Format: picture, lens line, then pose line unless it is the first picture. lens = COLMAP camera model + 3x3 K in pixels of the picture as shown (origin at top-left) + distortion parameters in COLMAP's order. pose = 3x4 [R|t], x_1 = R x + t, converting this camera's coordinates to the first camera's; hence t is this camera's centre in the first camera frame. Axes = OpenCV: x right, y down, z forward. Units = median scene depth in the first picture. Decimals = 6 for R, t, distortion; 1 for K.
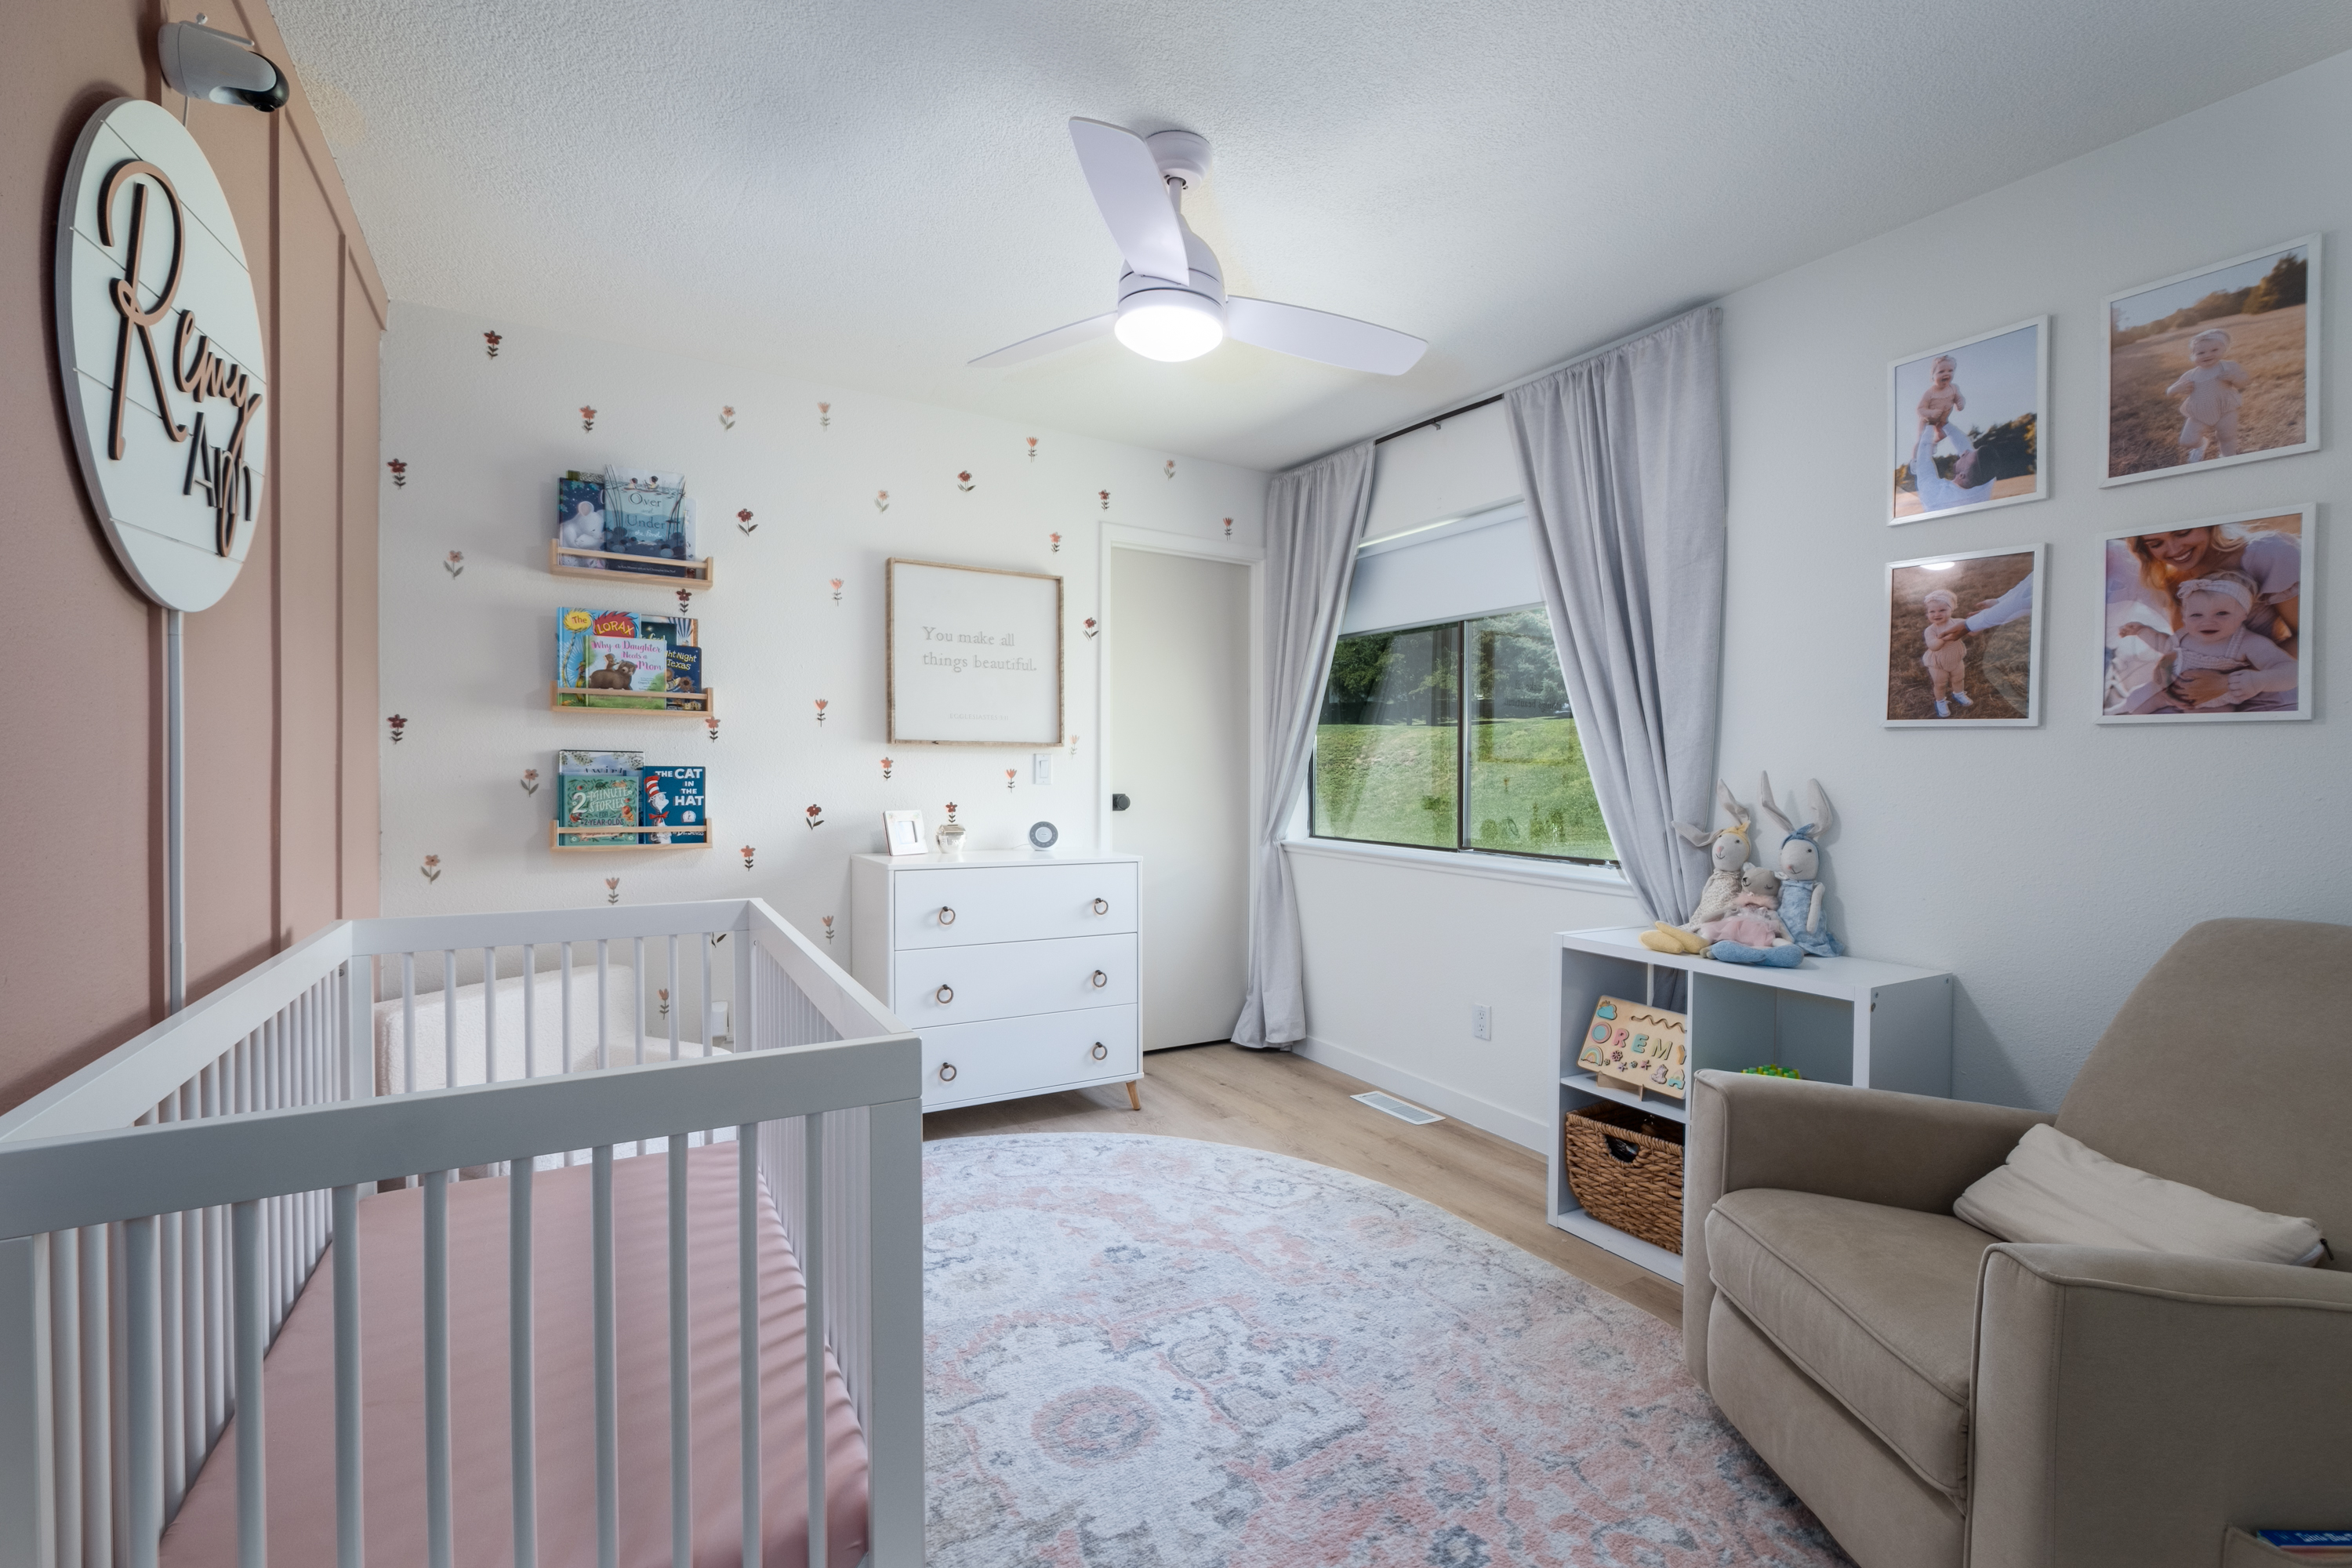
lens RADIAL K [[1022.1, 0, 1184.9], [0, 1022.1, 794.3], [0, 0, 1]] dist [-0.008972, -0.001338]
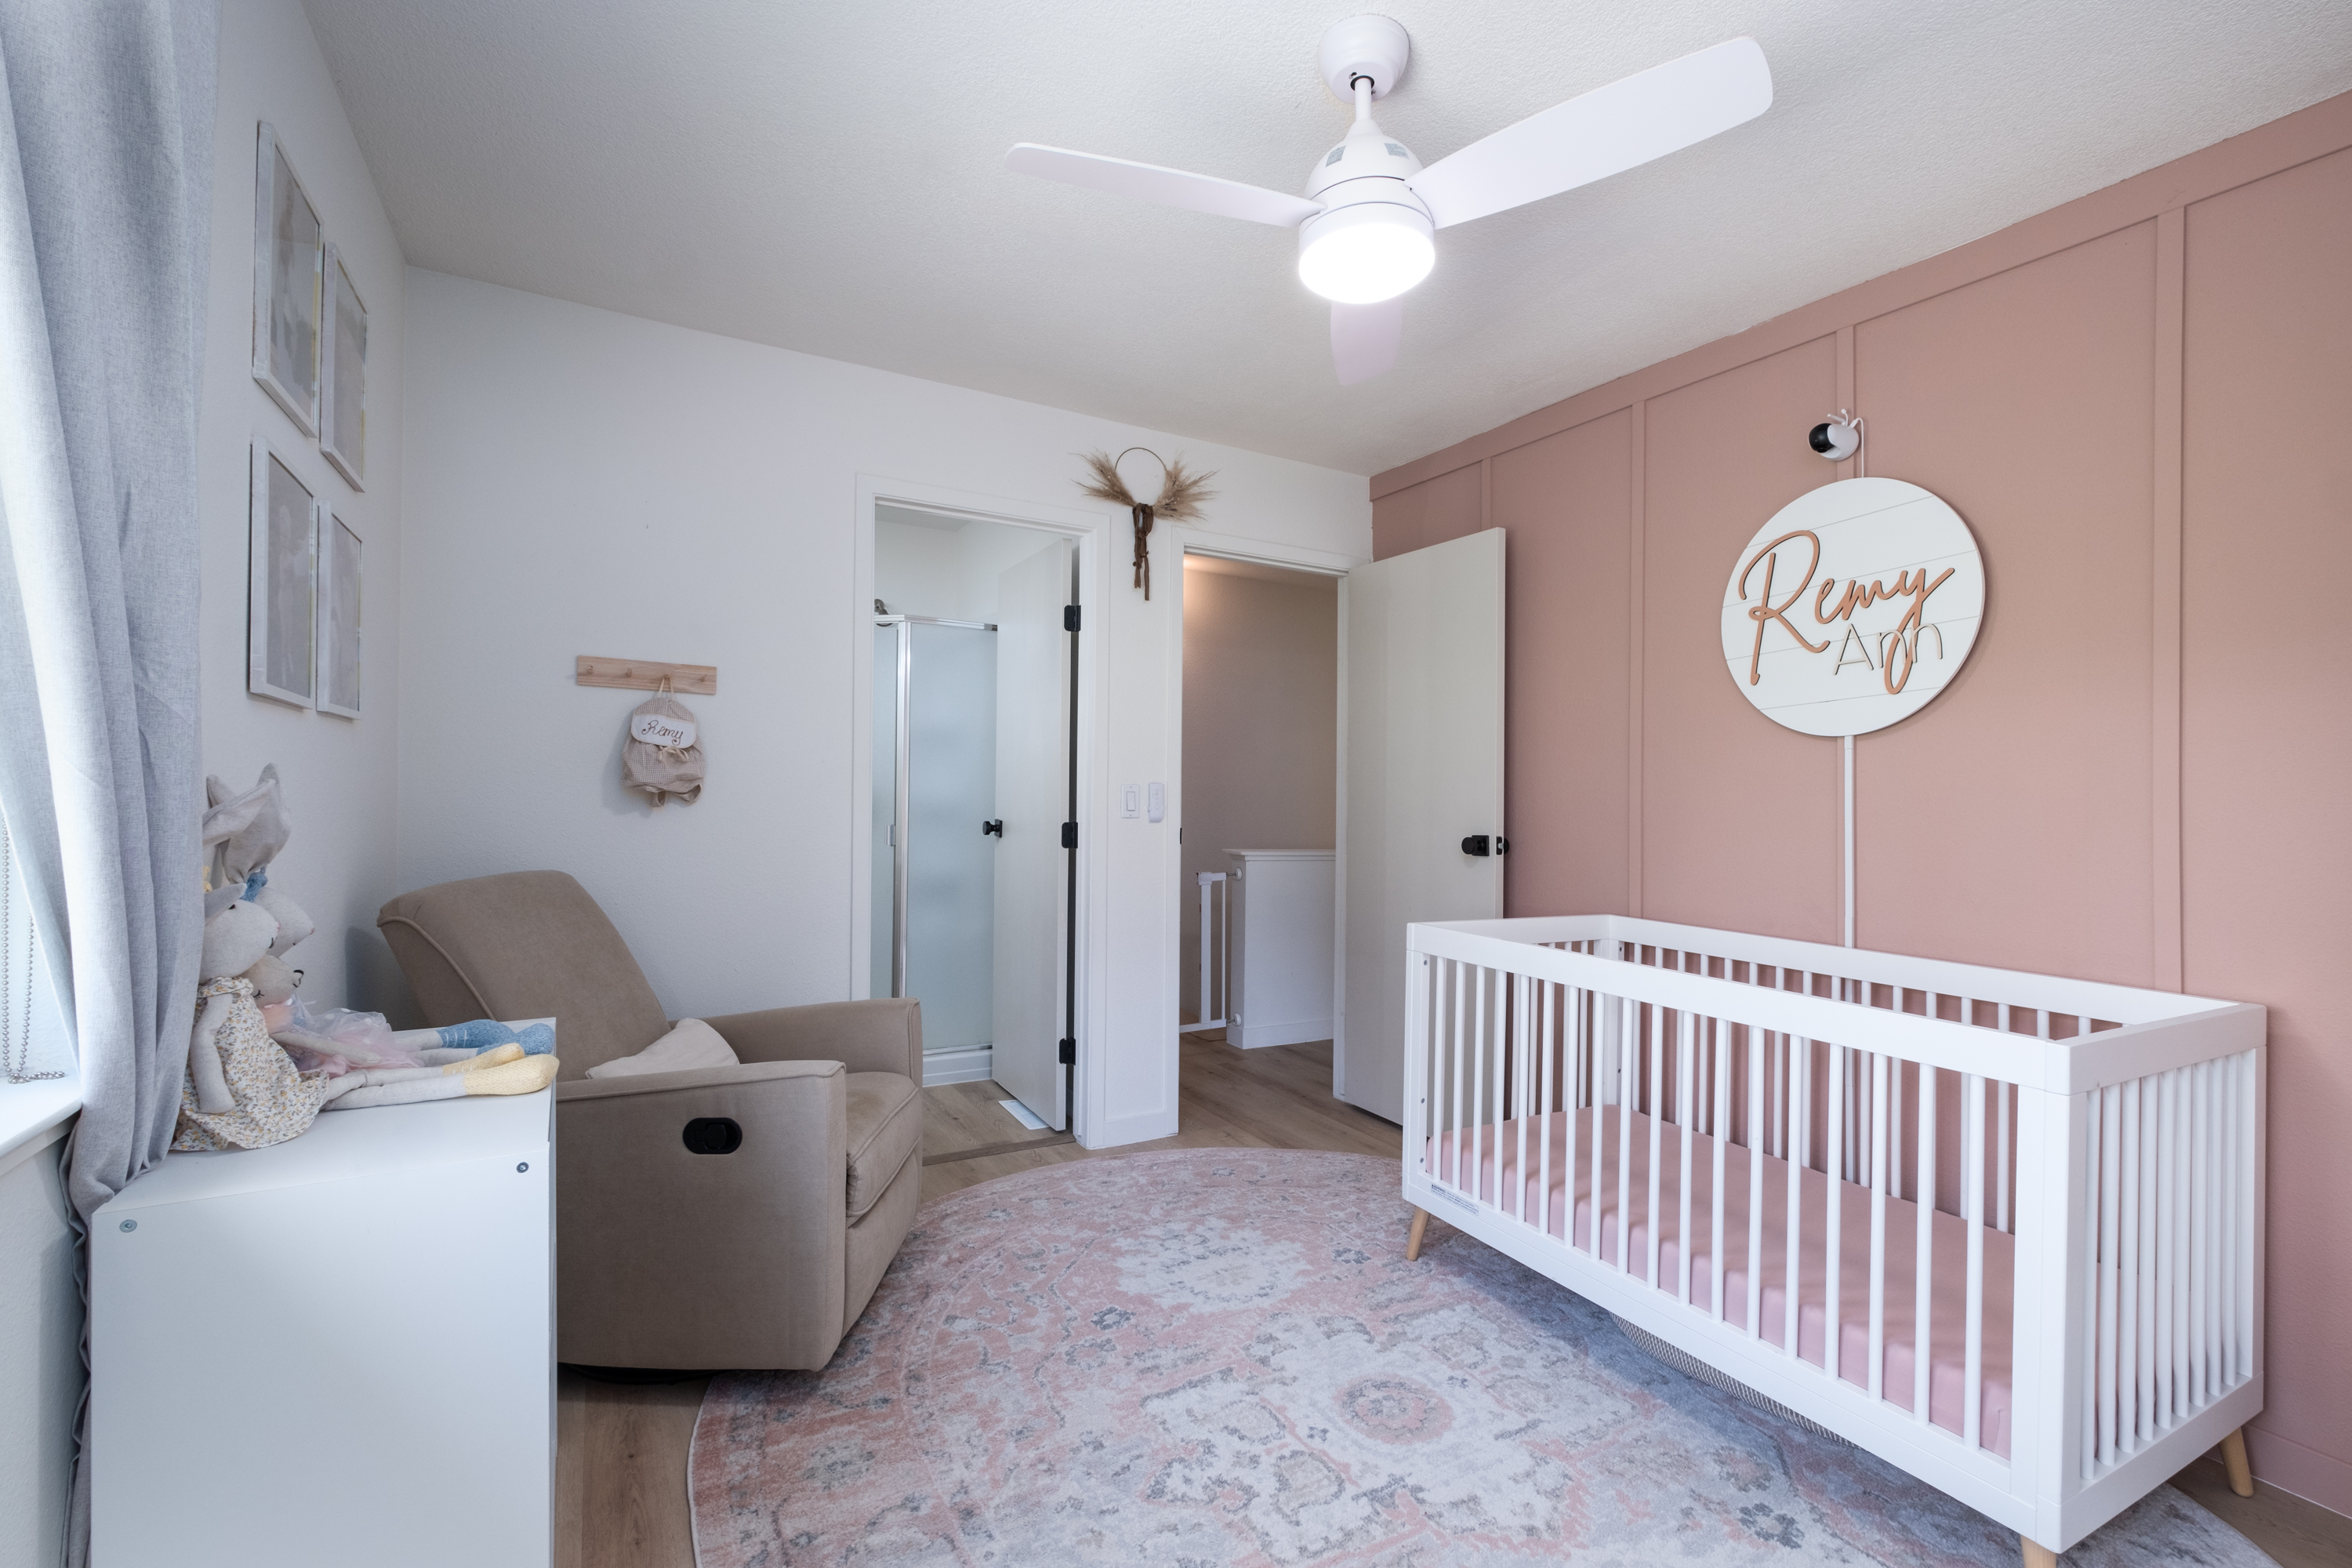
lens RADIAL K [[1022.1, 0, 1178.9], [0, 1022.1, 779.1], [0, 0, 1]] dist [-0.008972, -0.001338]
pose [[-0.998931, -0.038738, 0.025228, 0.082842], [-0.038431, 0.999183, 0.012544, -0.032630], [-0.025693, 0.011562, -0.999603, 1.238716]]
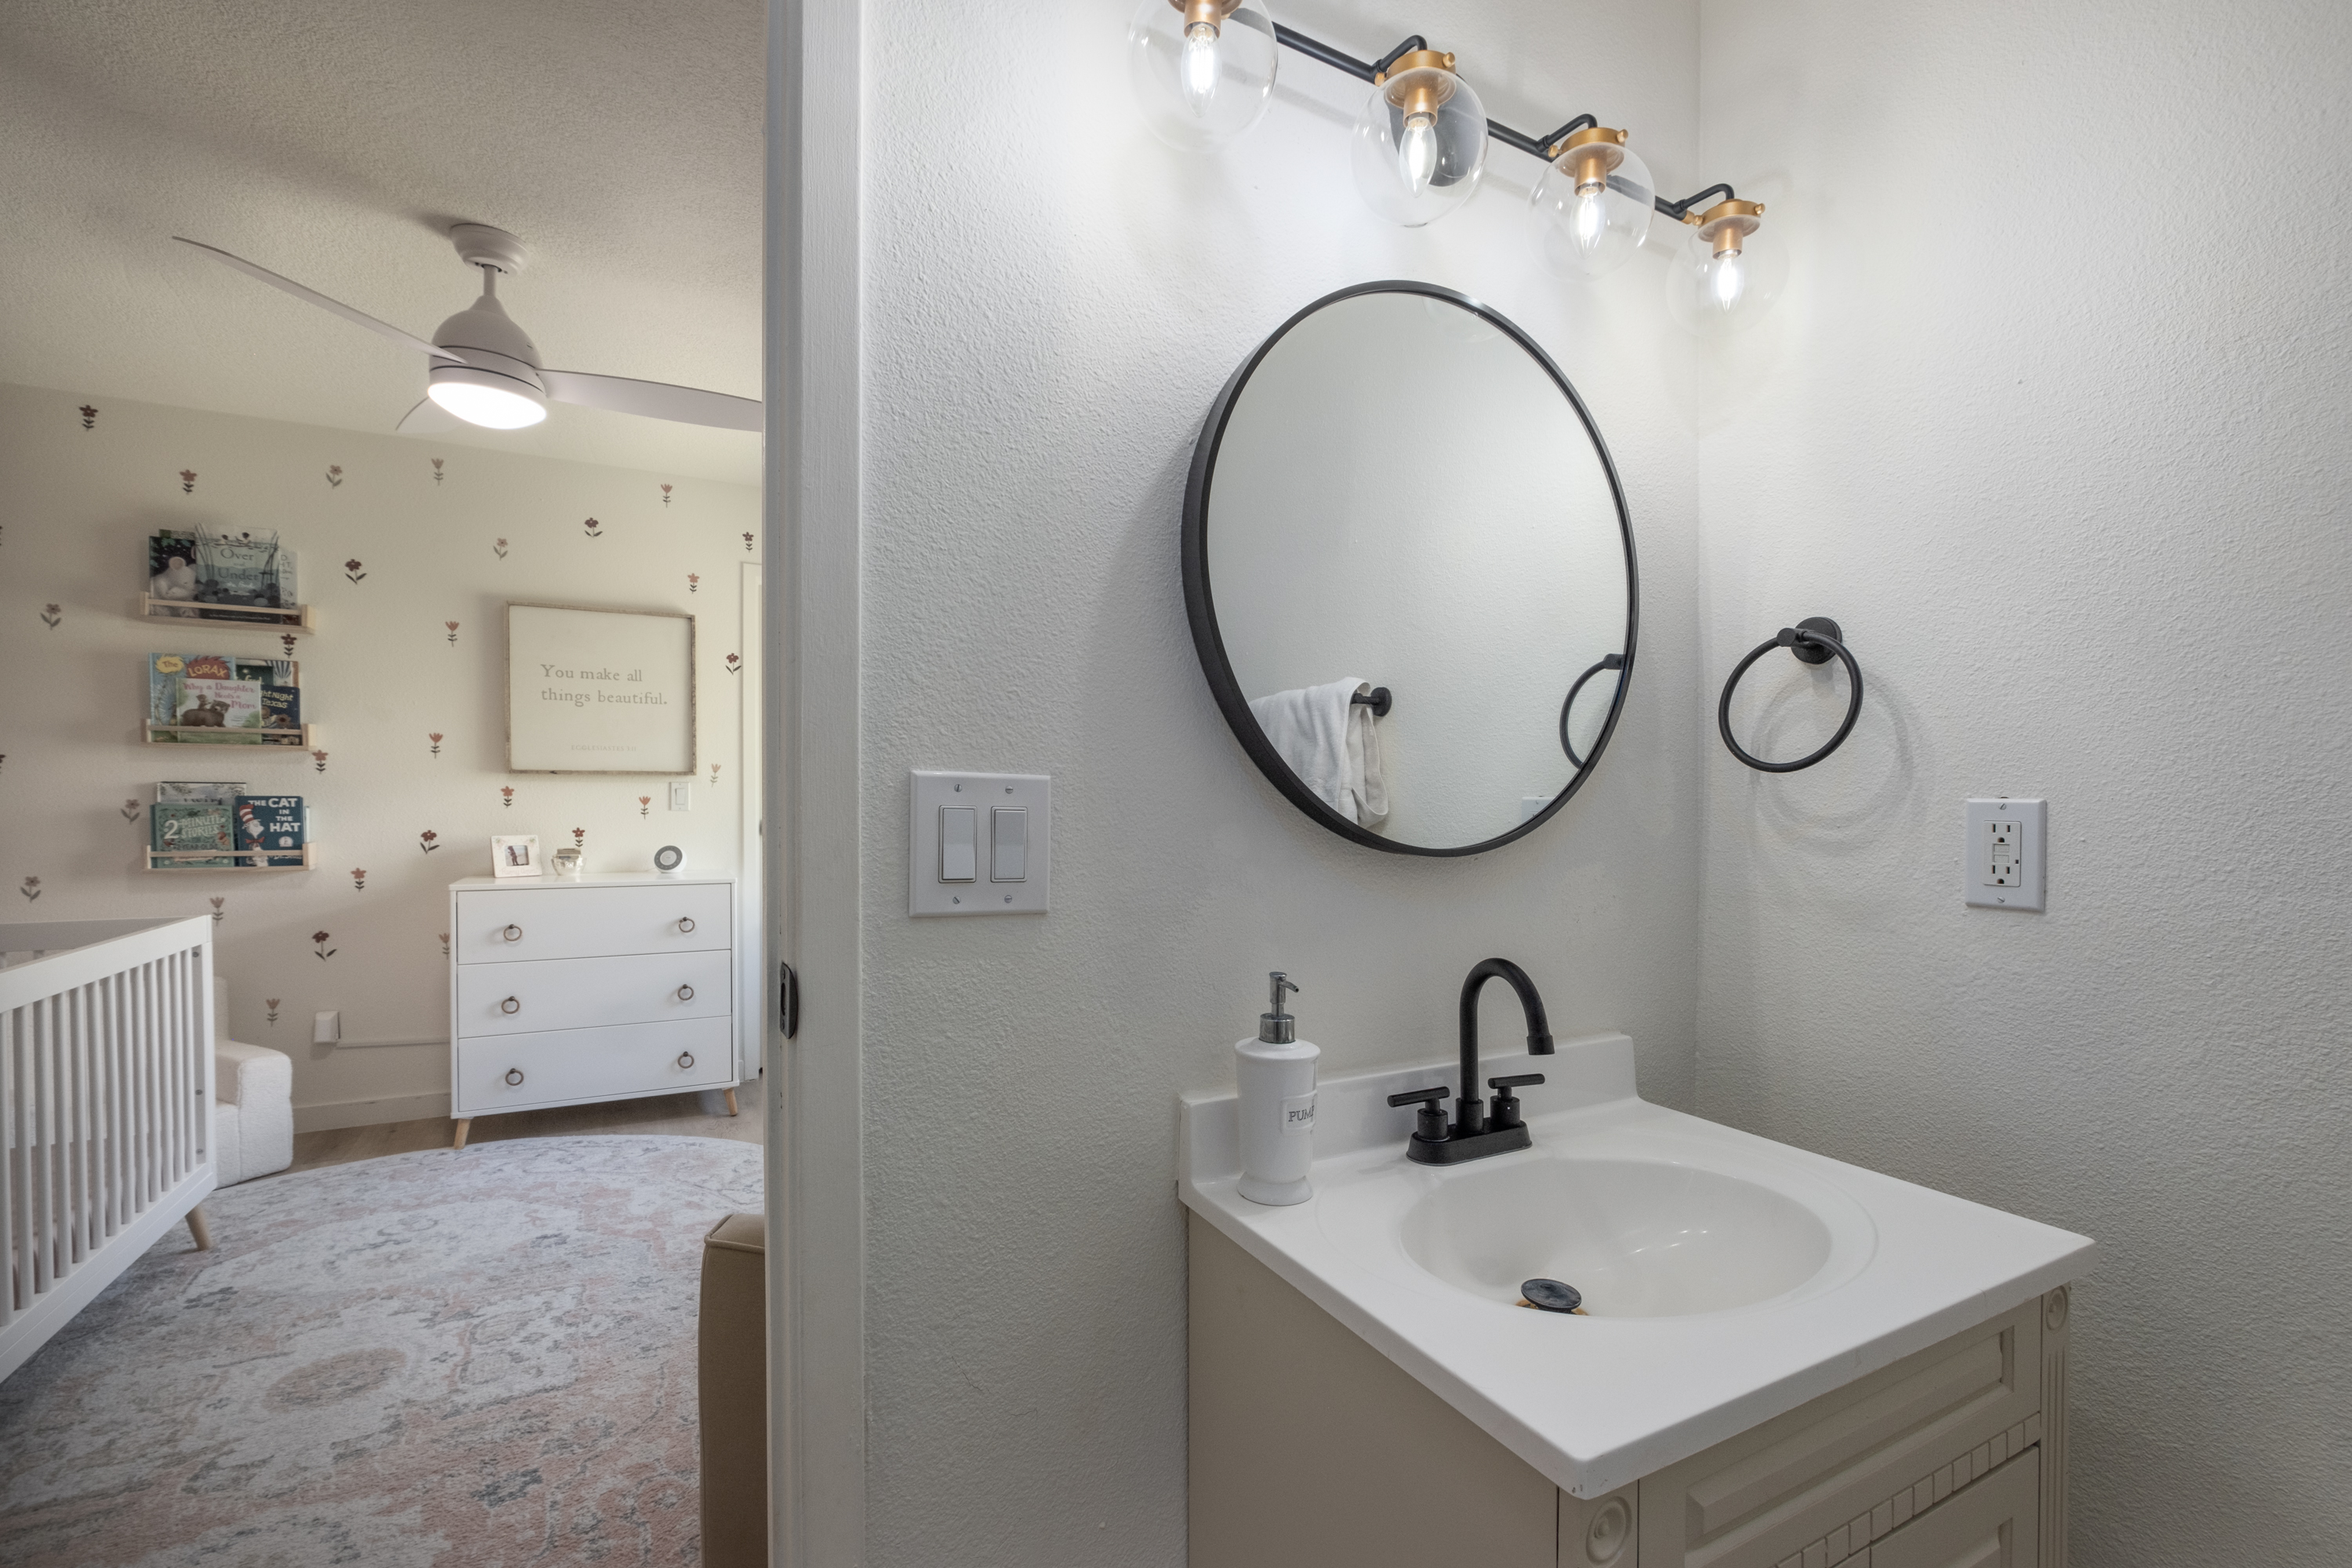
lens RADIAL K [[1022.1, 0, 1175.6], [0, 1022.1, 819.9], [0, 0, 1]] dist [-0.008972, -0.001338]
pose [[0.998962, -0.003273, -0.045436, 0.533608], [0.003375, 0.999992, 0.002166, -0.000873], [0.045429, -0.002317, 0.998965, -0.047346]]
